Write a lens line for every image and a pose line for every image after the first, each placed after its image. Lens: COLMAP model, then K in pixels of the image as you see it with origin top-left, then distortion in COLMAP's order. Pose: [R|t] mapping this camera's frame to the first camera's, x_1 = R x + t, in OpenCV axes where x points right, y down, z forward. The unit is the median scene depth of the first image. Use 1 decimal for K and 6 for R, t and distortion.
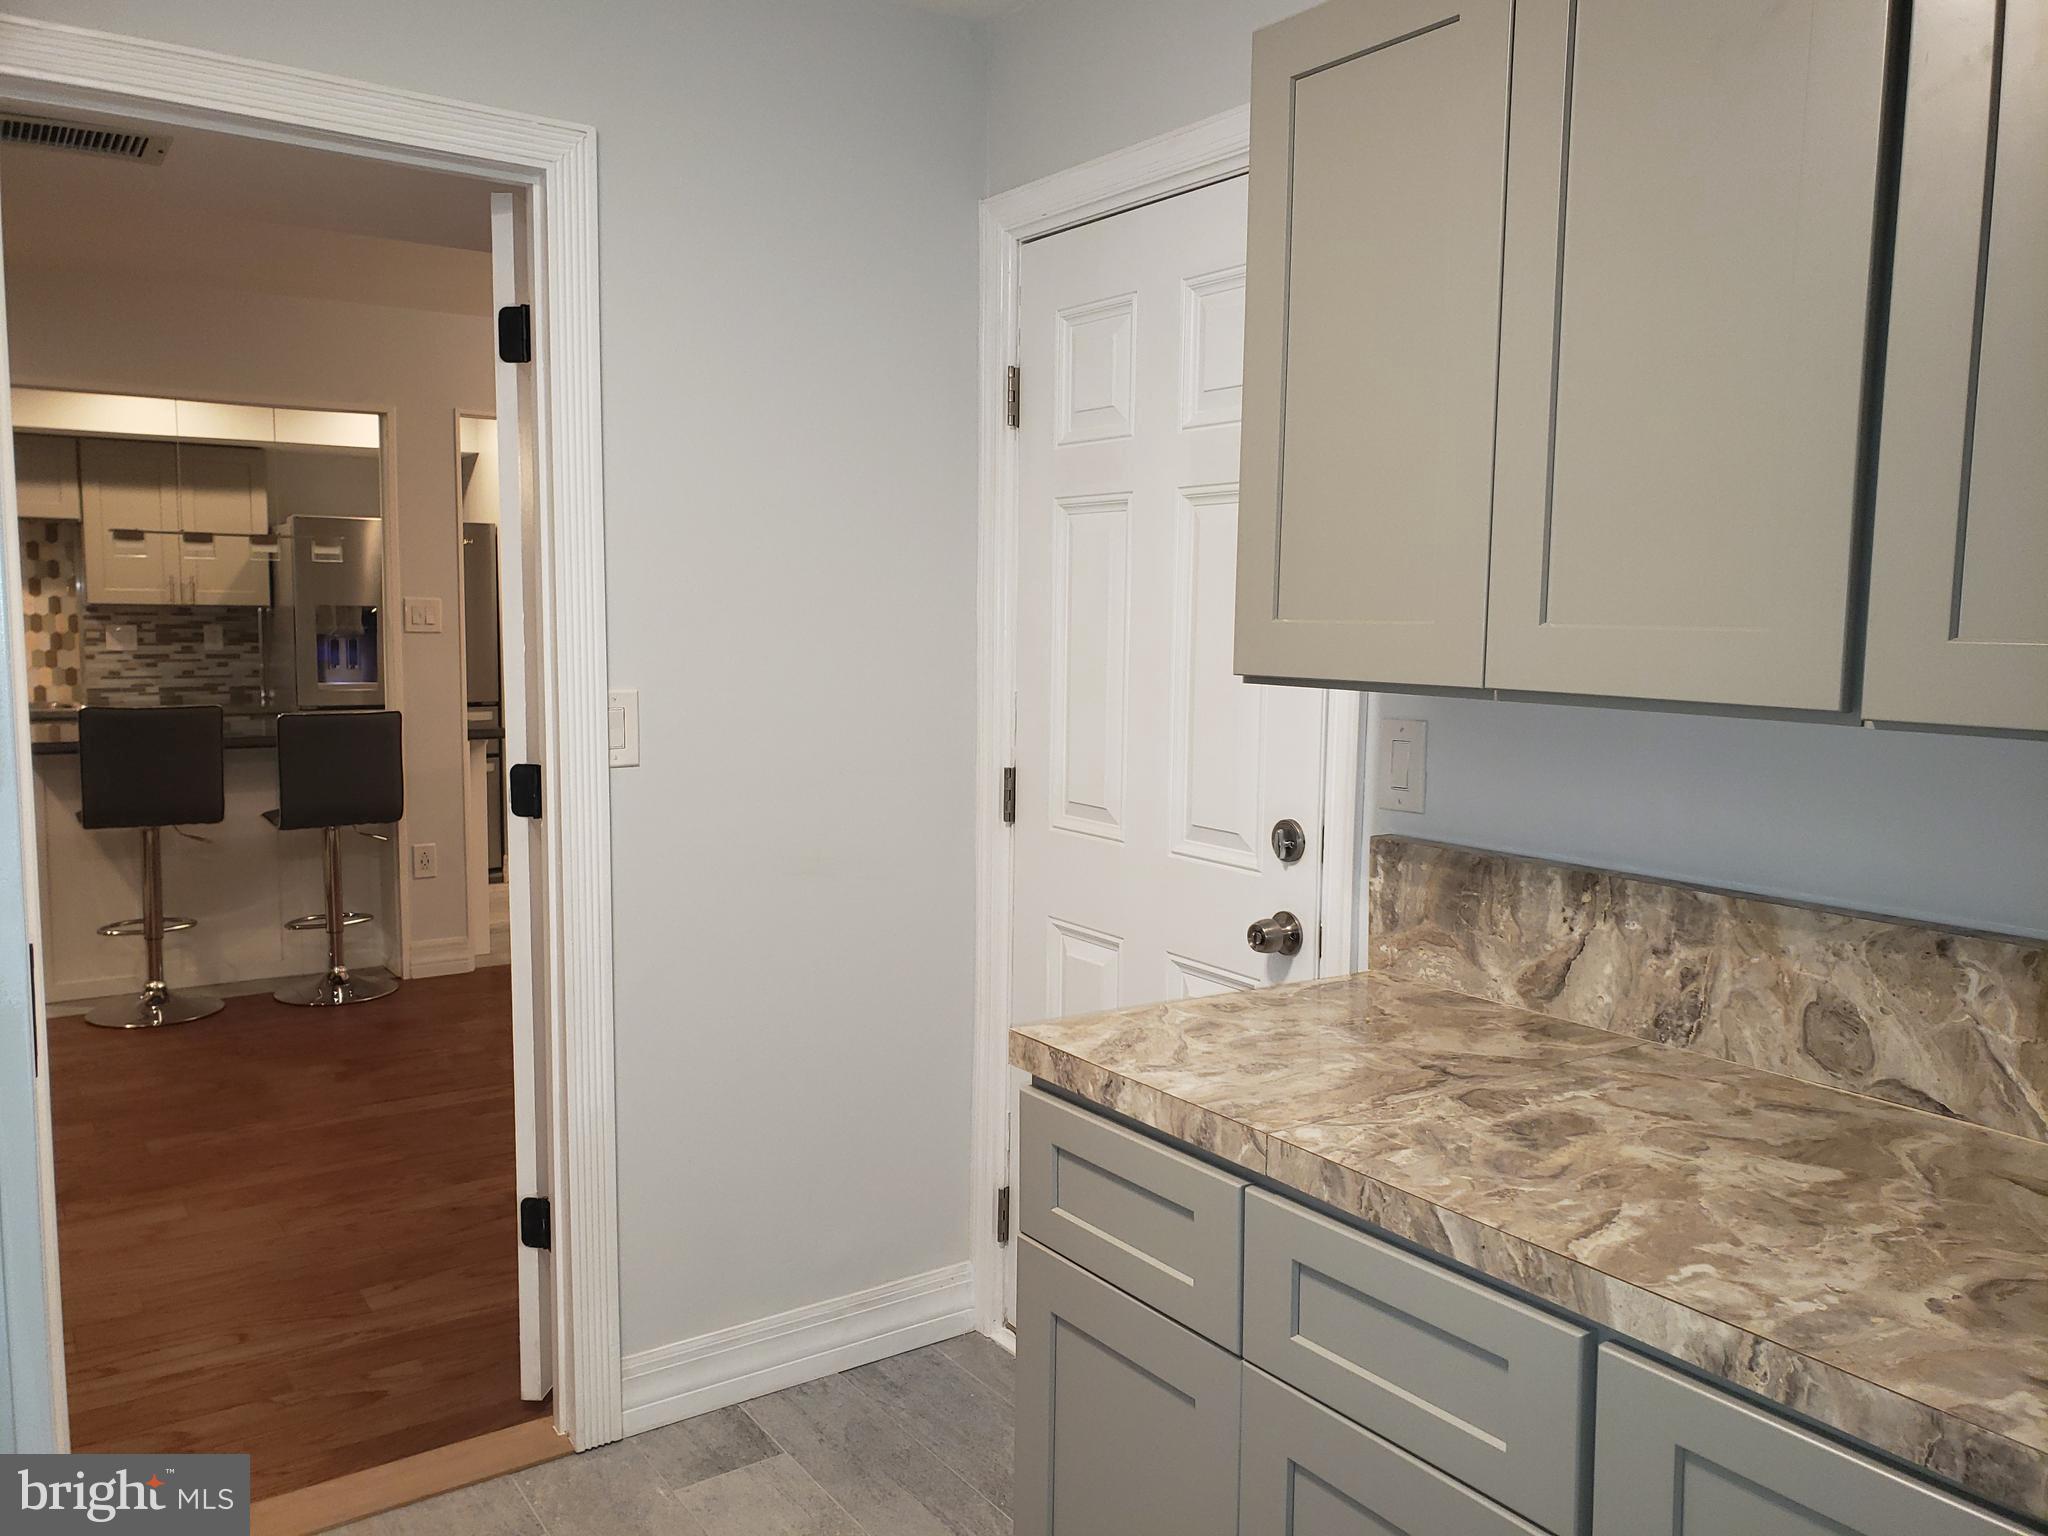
lens RADIAL K [[1580.8, 0, 1052.2], [0, 1580.8, 781.9], [0, 0, 1]] dist [0.039502, -0.035604]
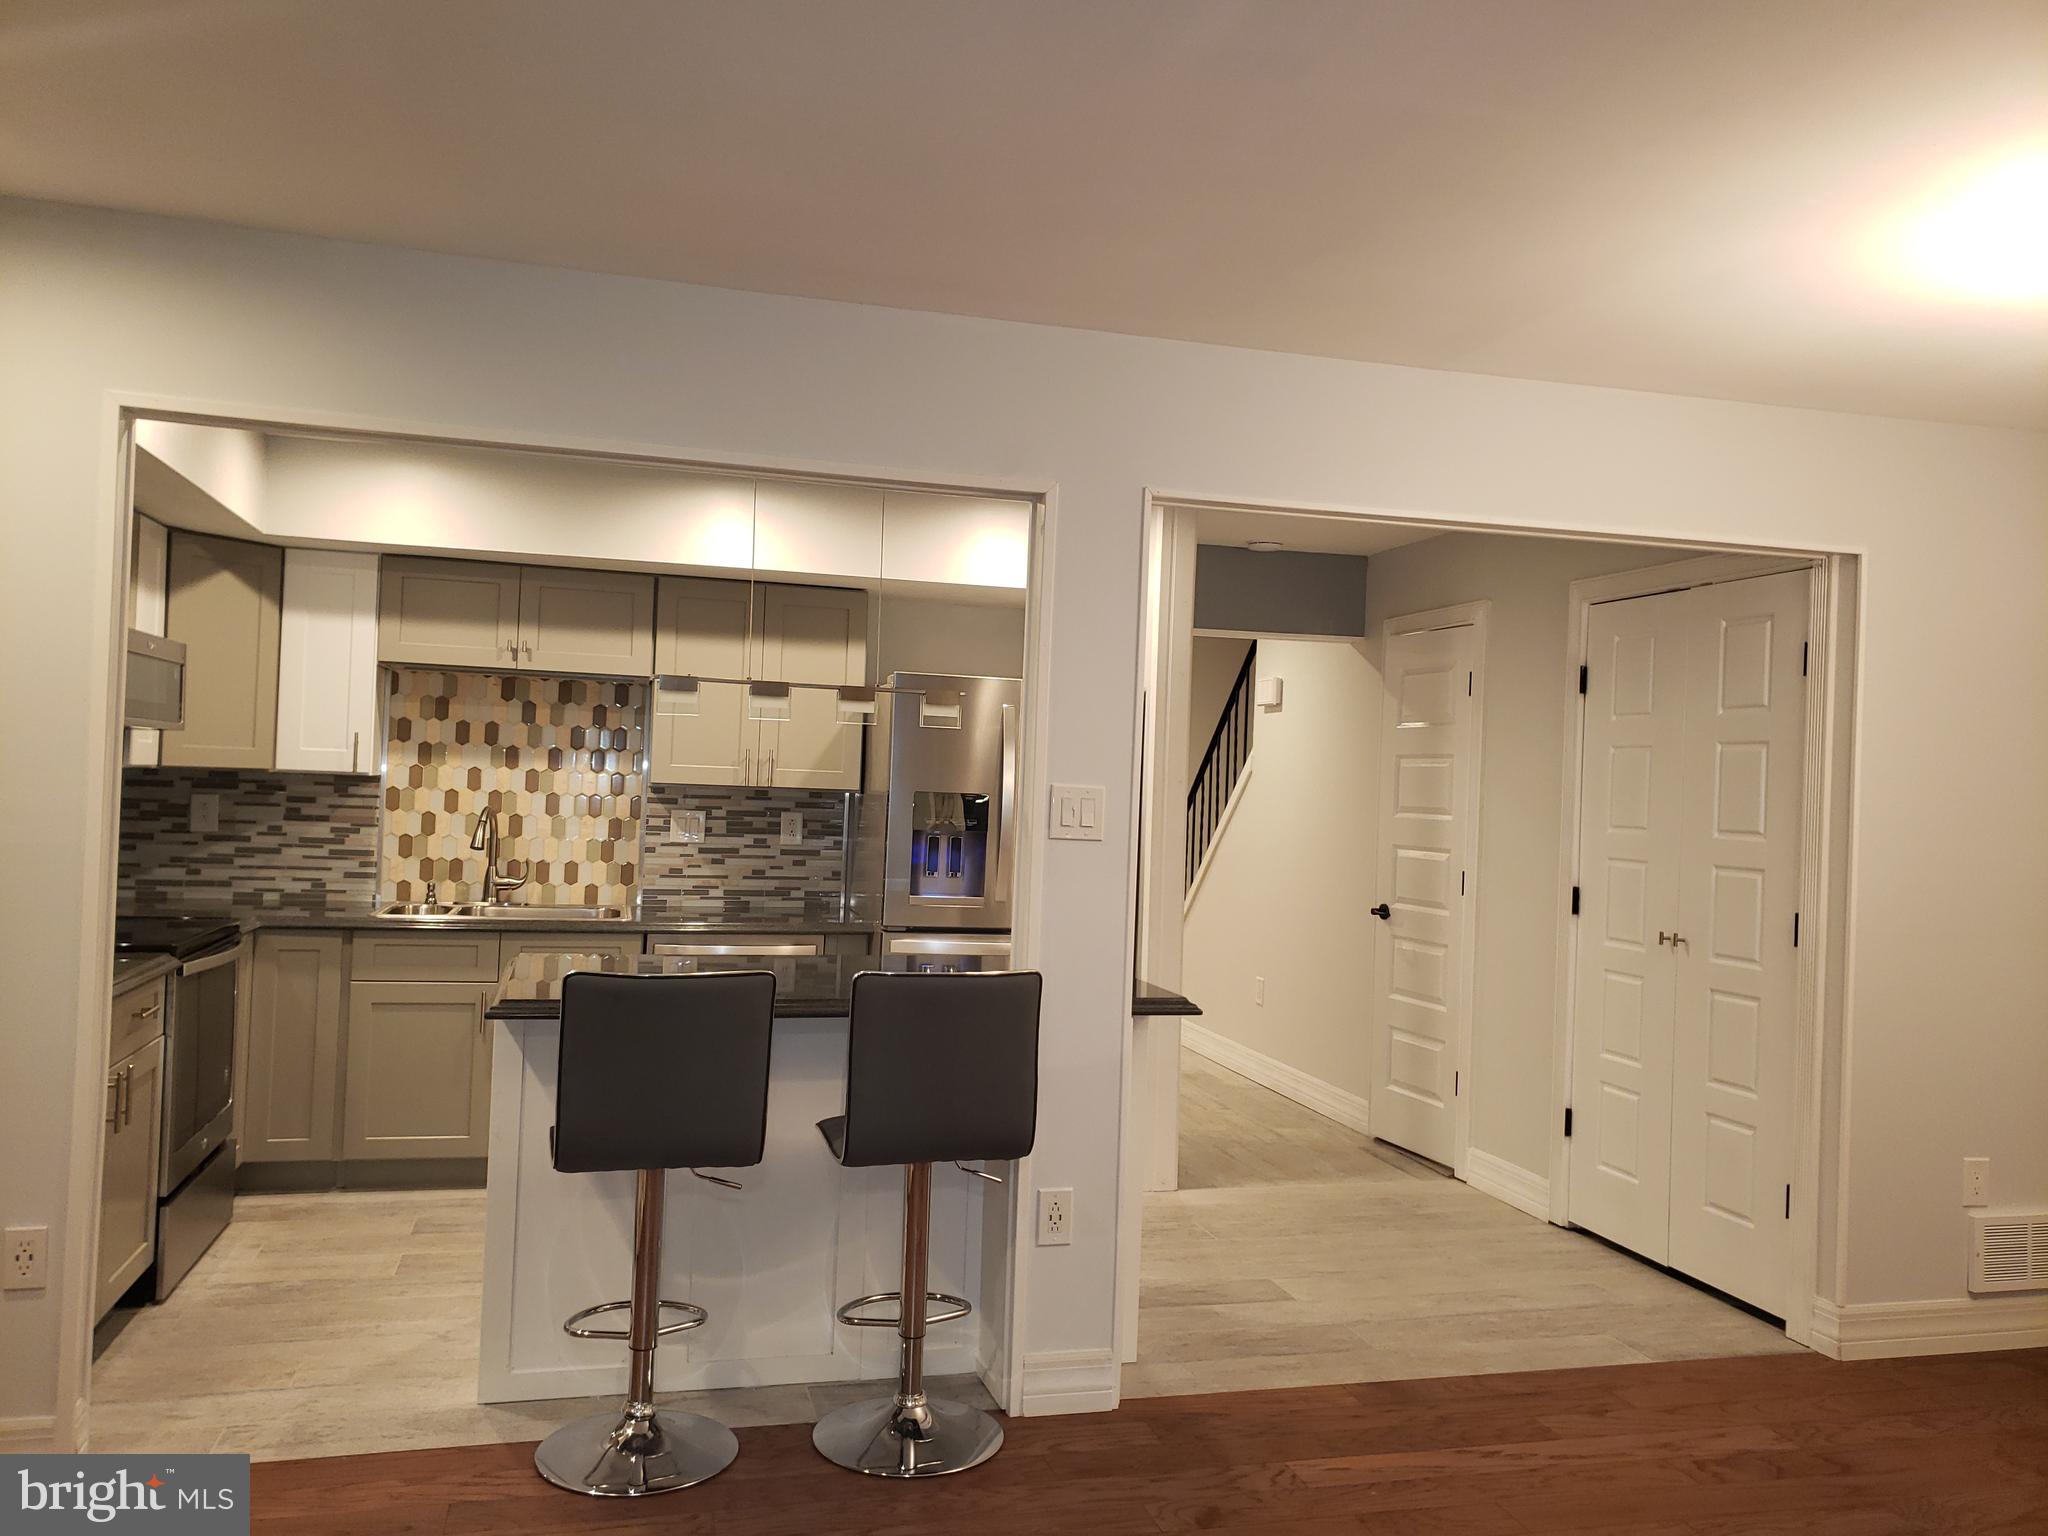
lens RADIAL K [[1580.8, 0, 1044.8], [0, 1580.8, 766.4], [0, 0, 1]] dist [0.039502, -0.035604]
pose [[0.942843, 0.017693, -0.332769, -0.159839], [-0.060741, 0.990985, -0.119410, -0.037849], [0.327656, 0.132797, 0.935418, 0.328419]]
